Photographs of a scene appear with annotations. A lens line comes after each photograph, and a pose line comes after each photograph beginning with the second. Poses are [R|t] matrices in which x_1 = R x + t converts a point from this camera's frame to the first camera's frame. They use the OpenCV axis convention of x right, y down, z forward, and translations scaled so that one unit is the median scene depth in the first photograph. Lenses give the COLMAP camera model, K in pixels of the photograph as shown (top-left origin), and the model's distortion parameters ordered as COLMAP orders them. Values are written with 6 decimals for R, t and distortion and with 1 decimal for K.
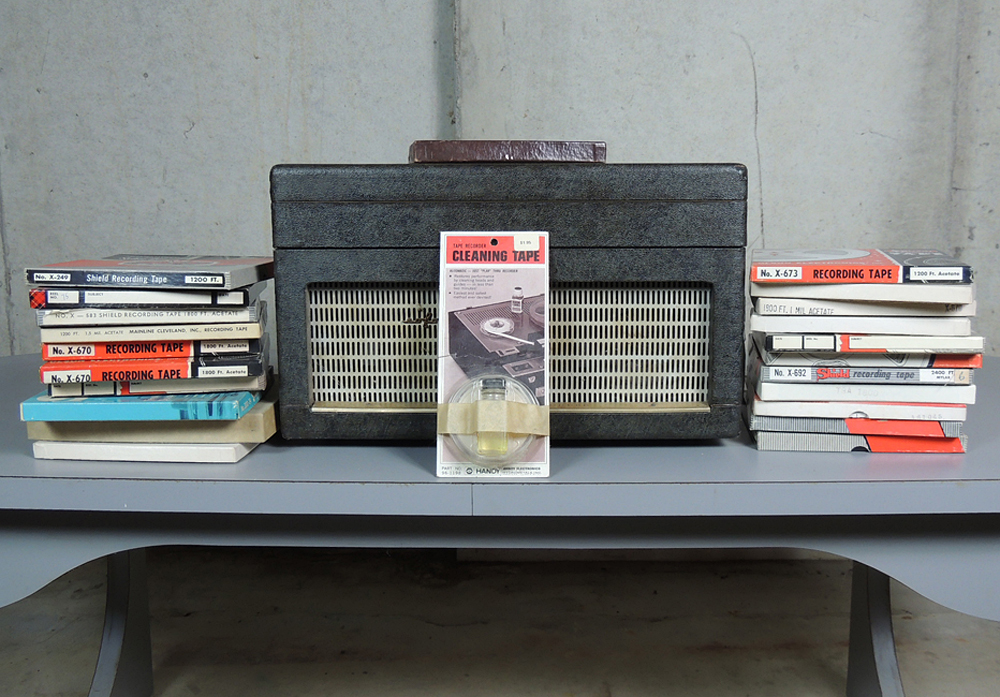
lens RADIAL K [[973.7, 0, 535.0], [0, 973.7, 327.6], [0, 0, 1]] dist [-0.017026, 0.000000]
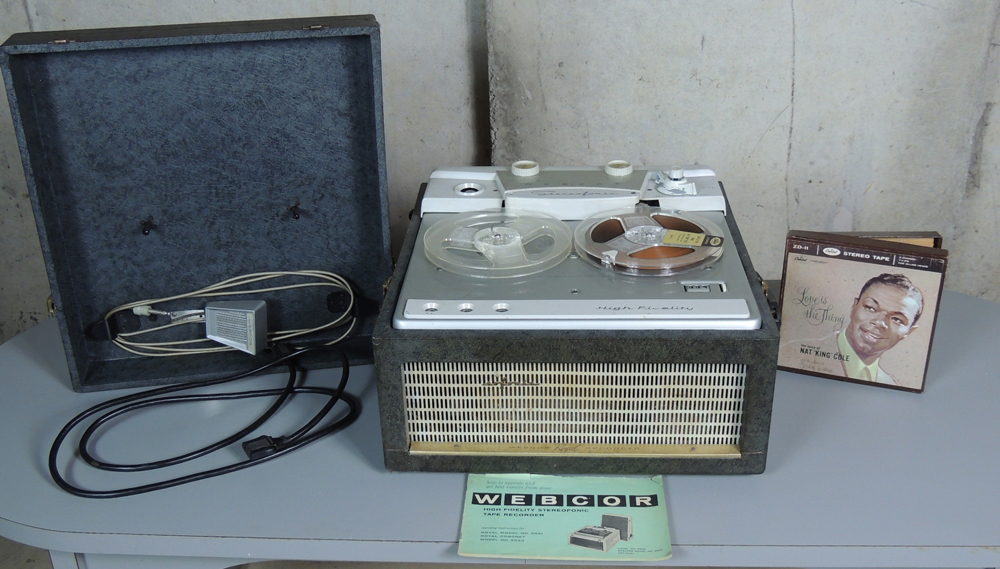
lens RADIAL K [[1003.3, 0, 498.8], [0, 1003.3, 284.5], [0, 0, 1]] dist [-0.014227, 0.000000]
pose [[0.999254, -0.009424, -0.037449, -0.069909], [0.020381, 0.952400, 0.304168, -0.490402], [0.032800, -0.304705, 0.951882, -0.121951]]
